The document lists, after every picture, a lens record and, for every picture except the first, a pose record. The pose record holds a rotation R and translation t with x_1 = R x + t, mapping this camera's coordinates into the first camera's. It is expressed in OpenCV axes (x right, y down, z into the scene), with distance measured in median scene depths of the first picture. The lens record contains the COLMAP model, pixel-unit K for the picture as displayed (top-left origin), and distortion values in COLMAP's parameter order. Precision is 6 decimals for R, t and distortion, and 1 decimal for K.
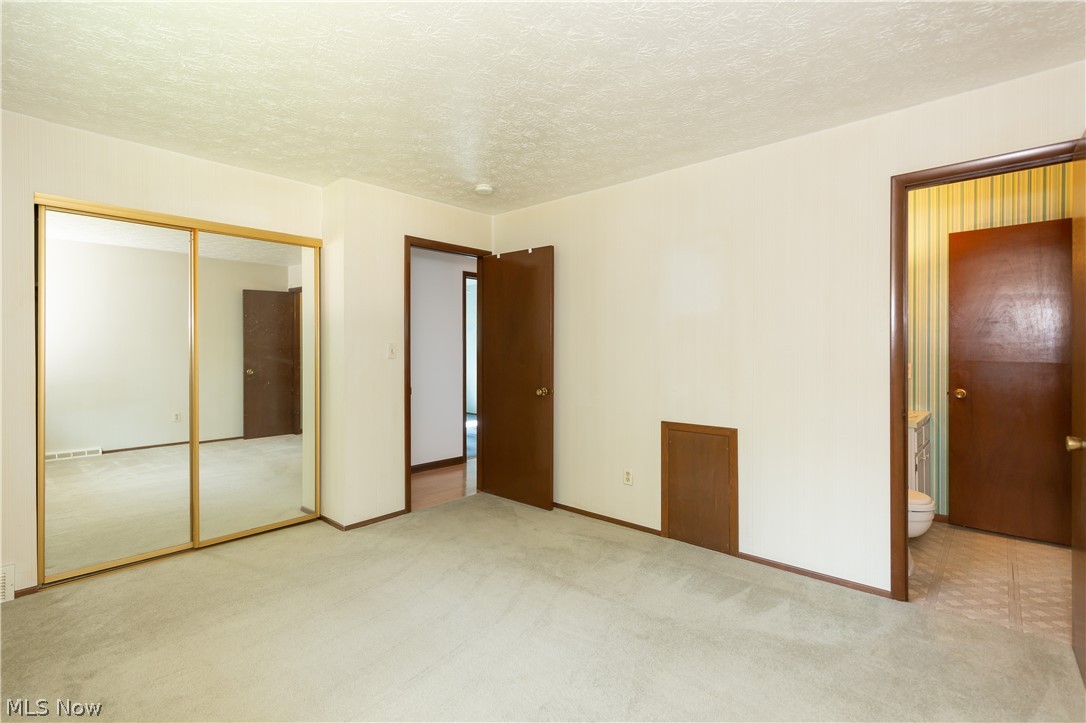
lens RADIAL K [[511.3, 0, 540.1], [0, 511.3, 354.5], [0, 0, 1]] dist [0.002141, 0.000494]
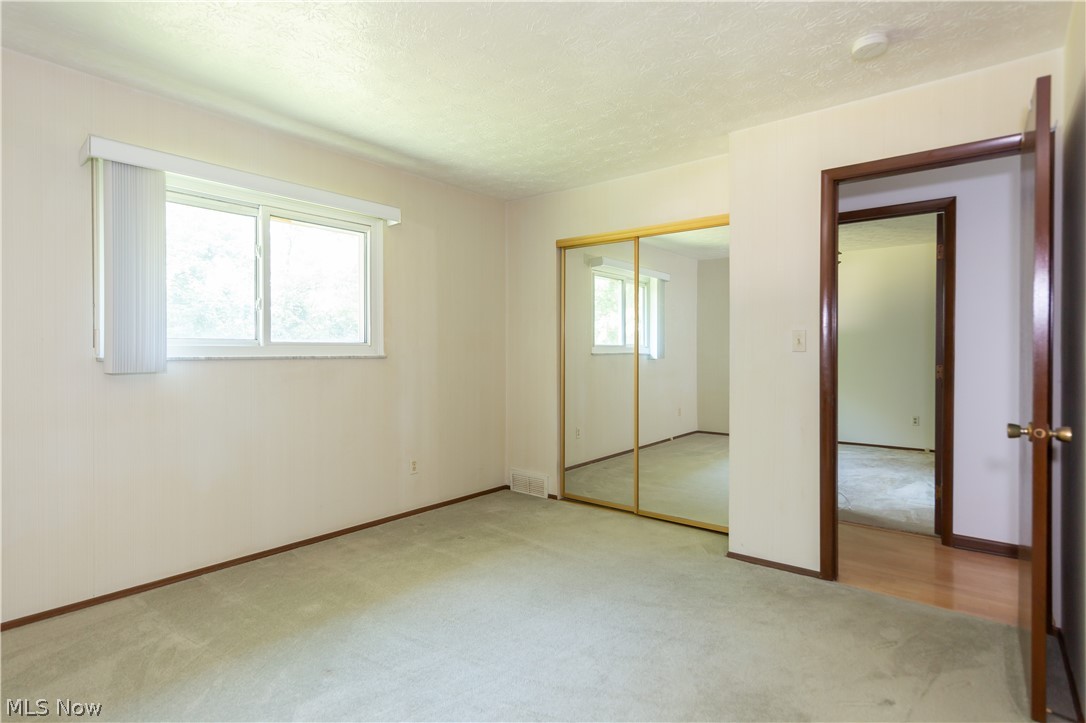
lens RADIAL K [[556.5, 0, 542.5], [0, 556.5, 356.4], [0, 0, 1]] dist [0.015540, 0.000362]
pose [[0.048309, 0.011808, -0.998763, 0.492080], [-0.010095, 0.999885, 0.011333, 0.010189], [0.998781, 0.009535, 0.048423, 0.625712]]
